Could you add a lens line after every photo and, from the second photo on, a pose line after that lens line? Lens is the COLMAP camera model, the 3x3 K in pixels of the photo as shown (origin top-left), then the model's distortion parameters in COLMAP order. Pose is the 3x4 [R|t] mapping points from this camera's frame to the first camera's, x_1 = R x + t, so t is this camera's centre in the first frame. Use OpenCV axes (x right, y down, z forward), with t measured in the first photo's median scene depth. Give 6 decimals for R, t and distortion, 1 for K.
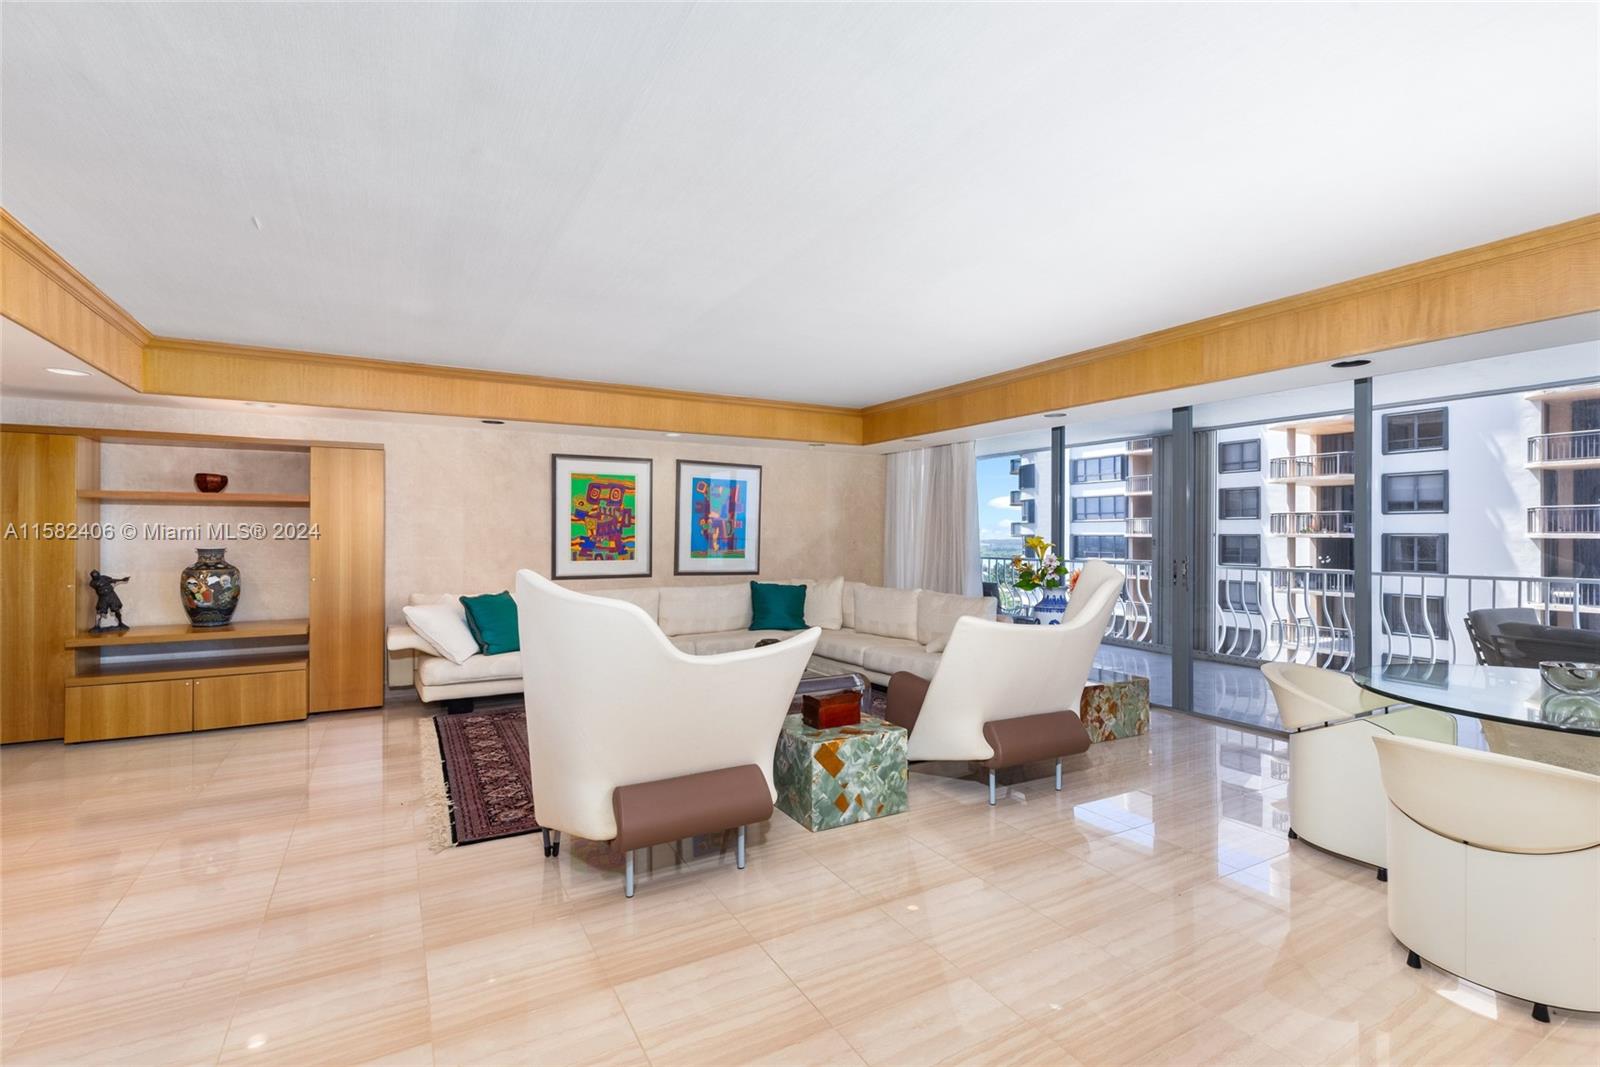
lens RADIAL K [[735.8, 0, 803.4], [0, 735.8, 540.8], [0, 0, 1]] dist [0.005895, -0.000841]
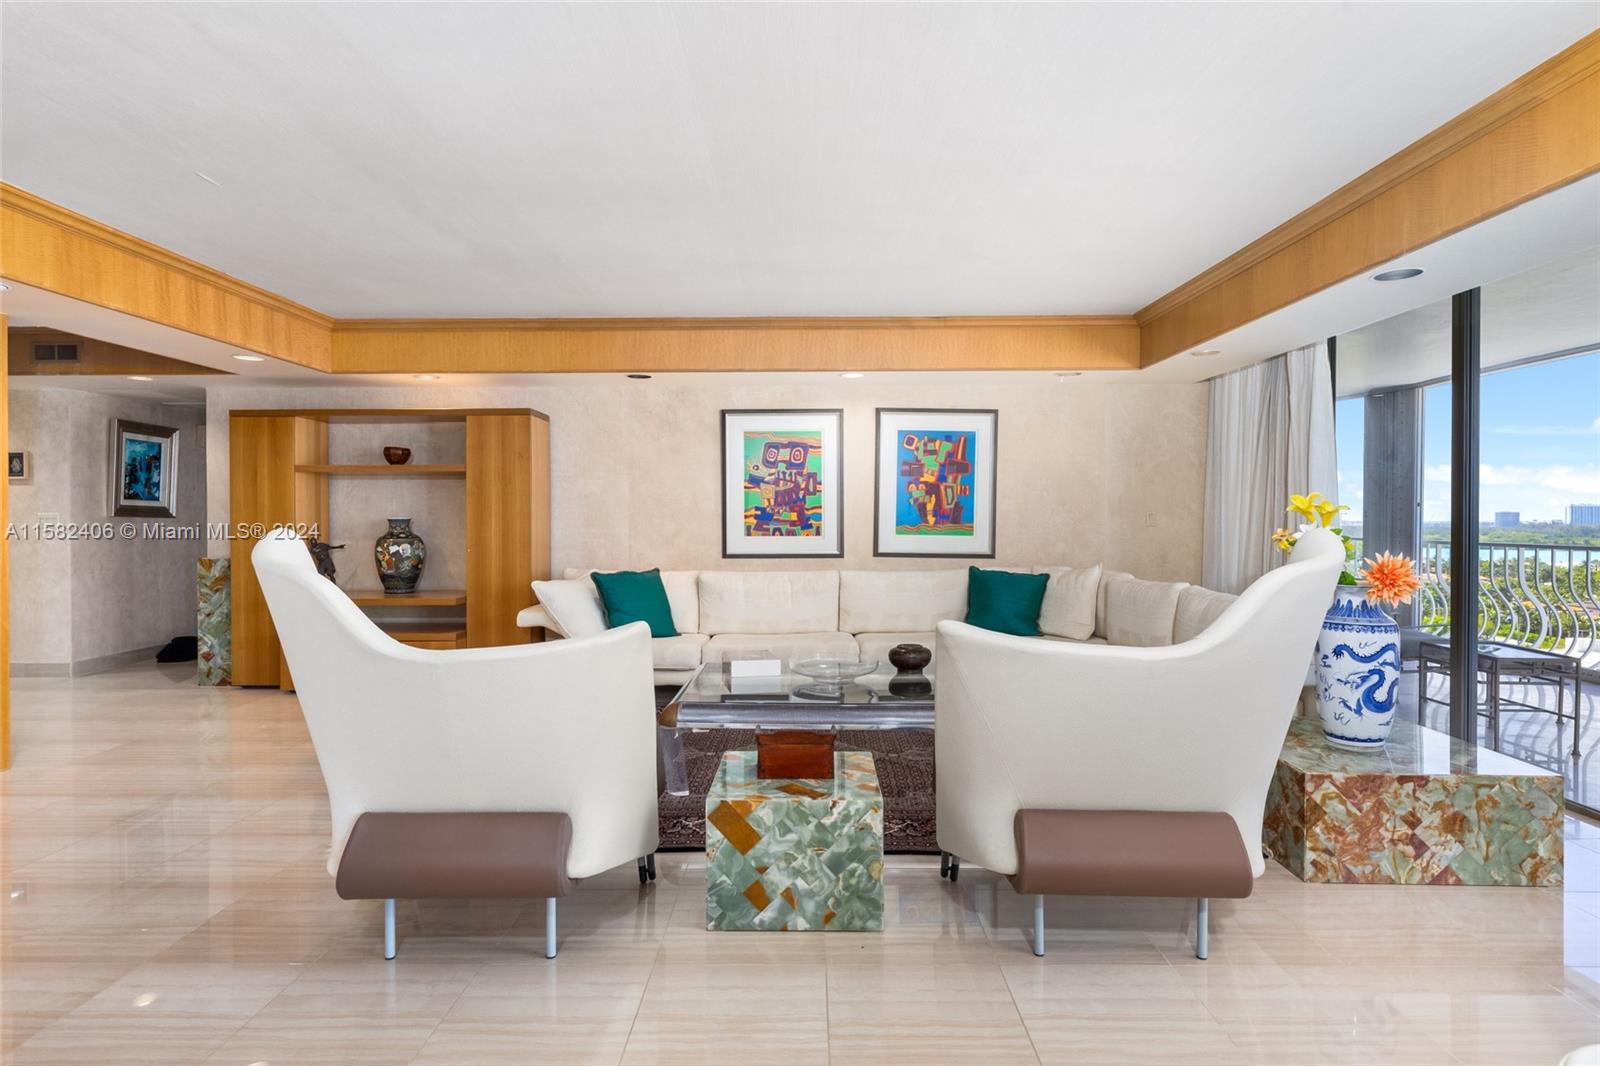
lens RADIAL K [[871.8, 0, 798.9], [0, 871.8, 522.1], [0, 0, 1]] dist [-0.002780, -0.000249]
pose [[0.863685, -0.000273, -0.504032, 0.275149], [-0.000792, 0.999998, -0.001899, 0.015316], [0.504032, 0.002039, 0.863683, 0.203796]]
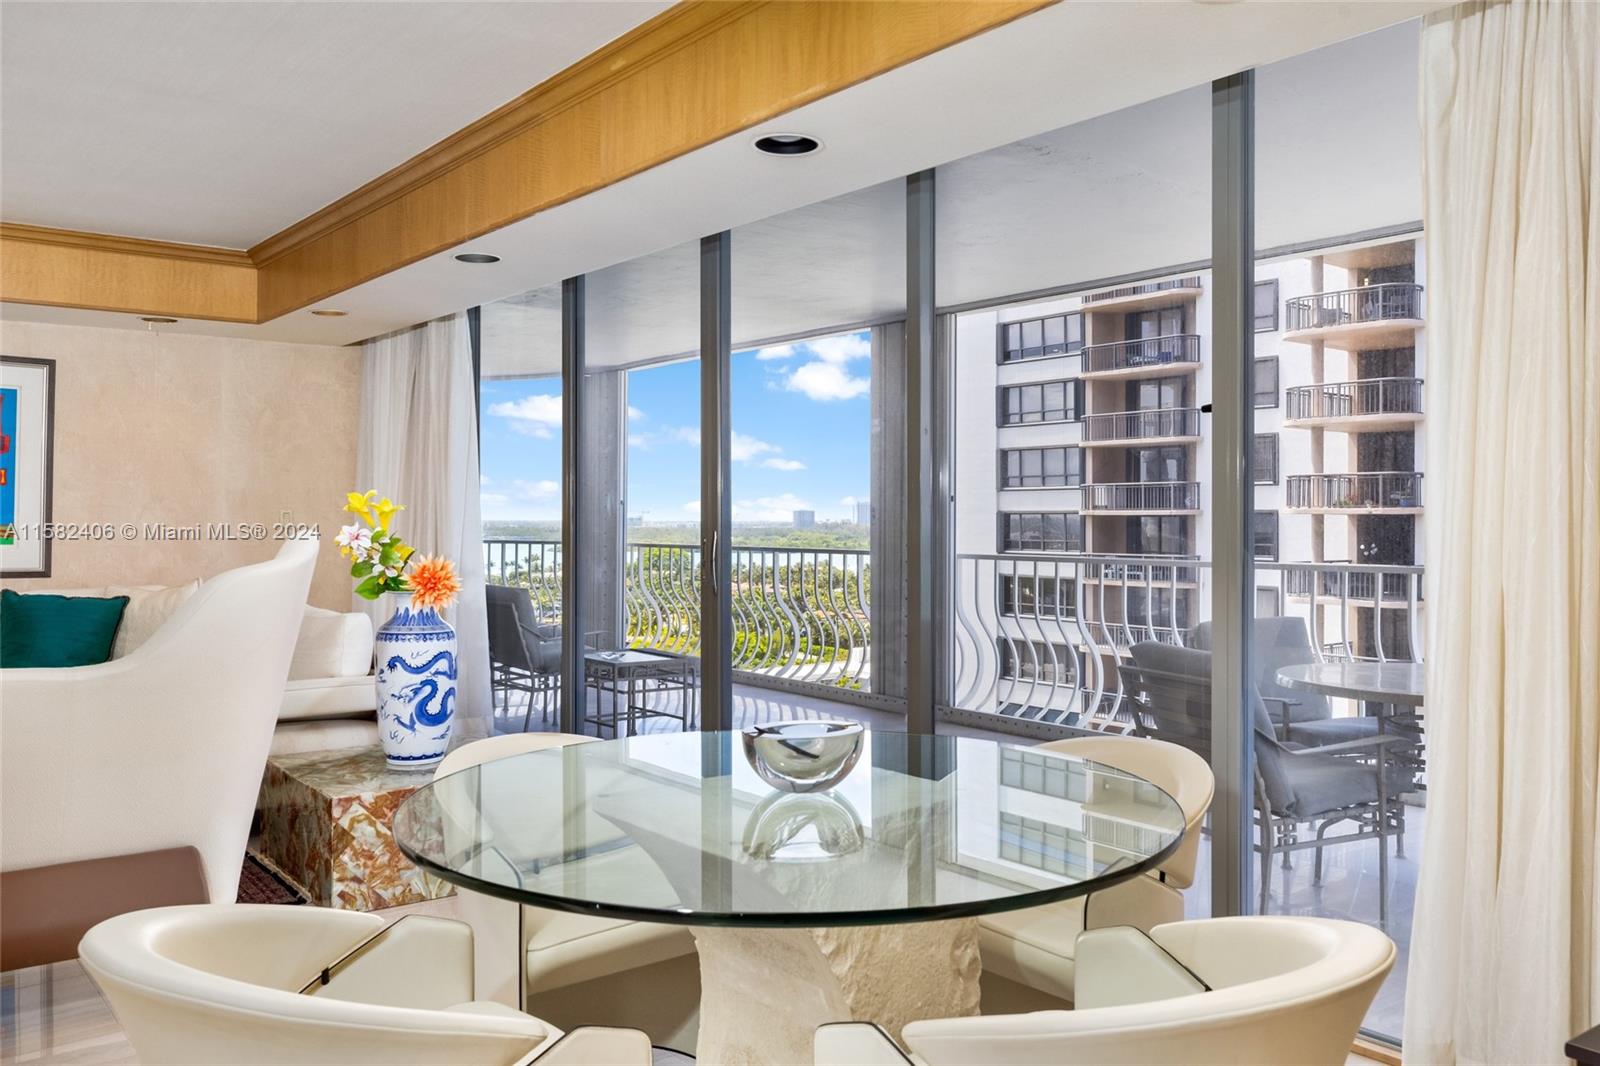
lens RADIAL K [[1268.4, 0, 814.0], [0, 1268.4, 516.2], [0, 0, 1]] dist [-0.007184, -0.007486]
pose [[0.986969, -0.002381, 0.160892, 0.415958], [0.003491, 0.999972, -0.006618, 0.015876], [-0.160872, 0.007093, 0.986950, 0.086750]]
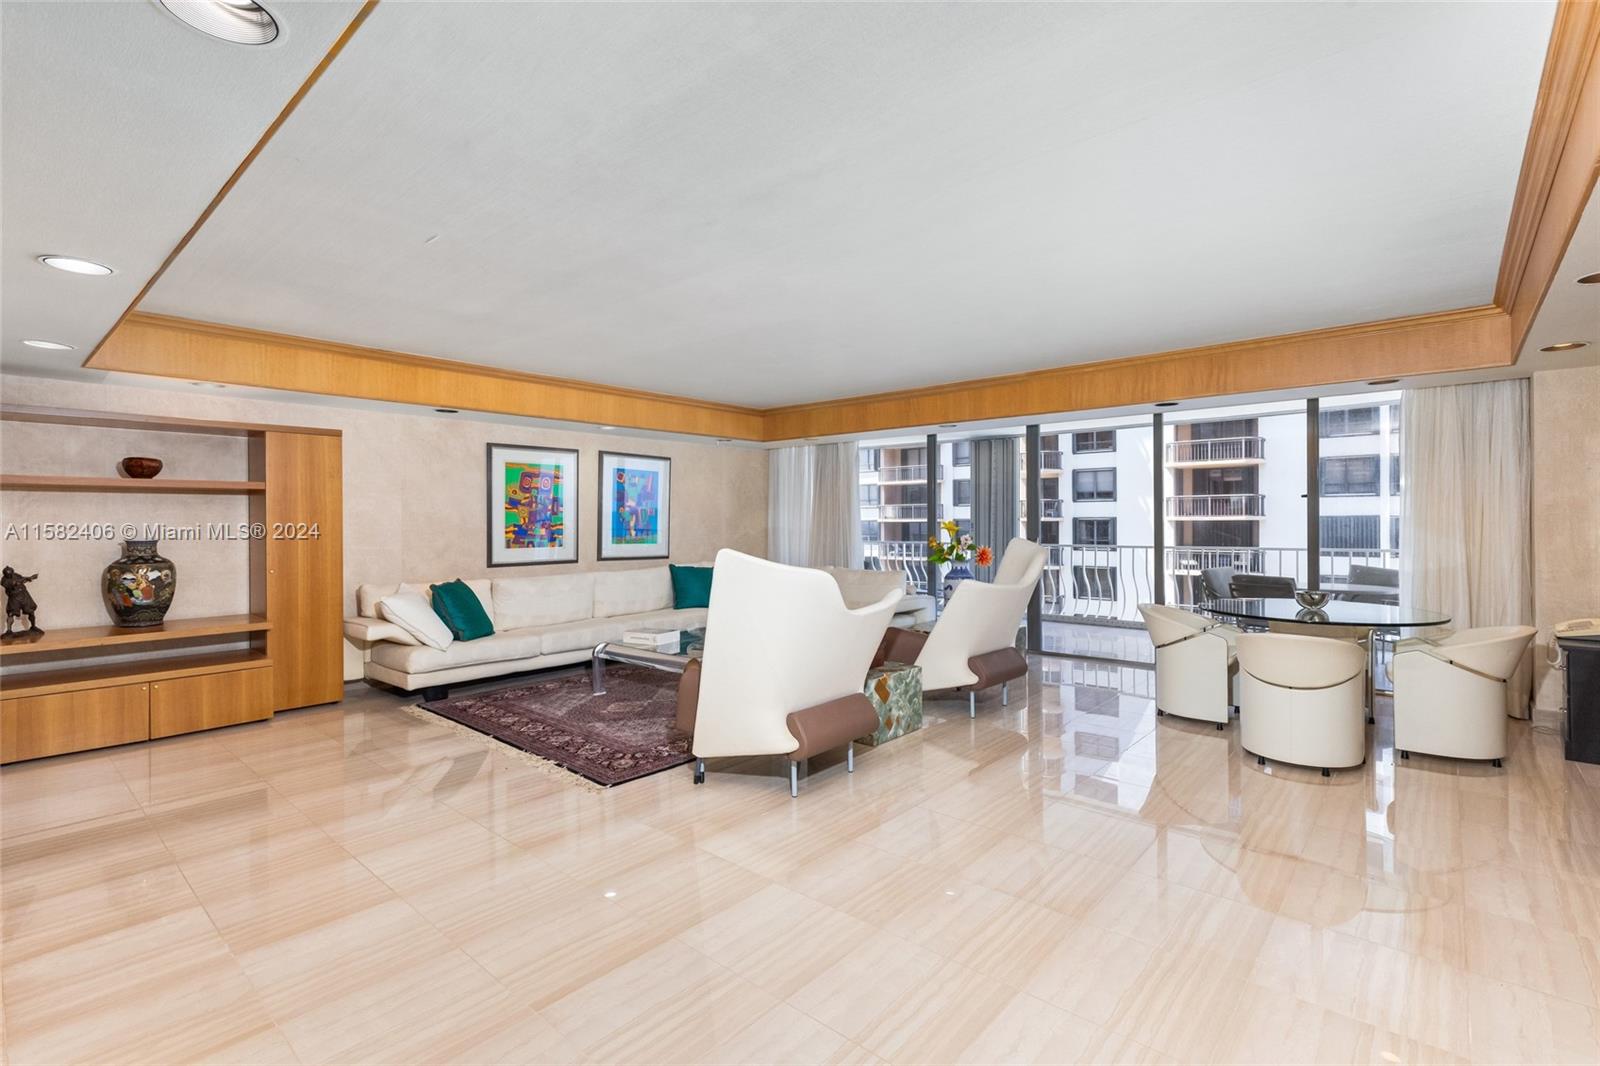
lens RADIAL K [[735.8, 0, 804.5], [0, 735.8, 535.1], [0, 0, 1]] dist [0.005895, -0.000841]
pose [[0.942856, -0.012726, 0.332958, -0.306770], [0.009022, 0.999879, 0.012668, -0.000413], [-0.333079, -0.008940, 0.942857, -0.113642]]
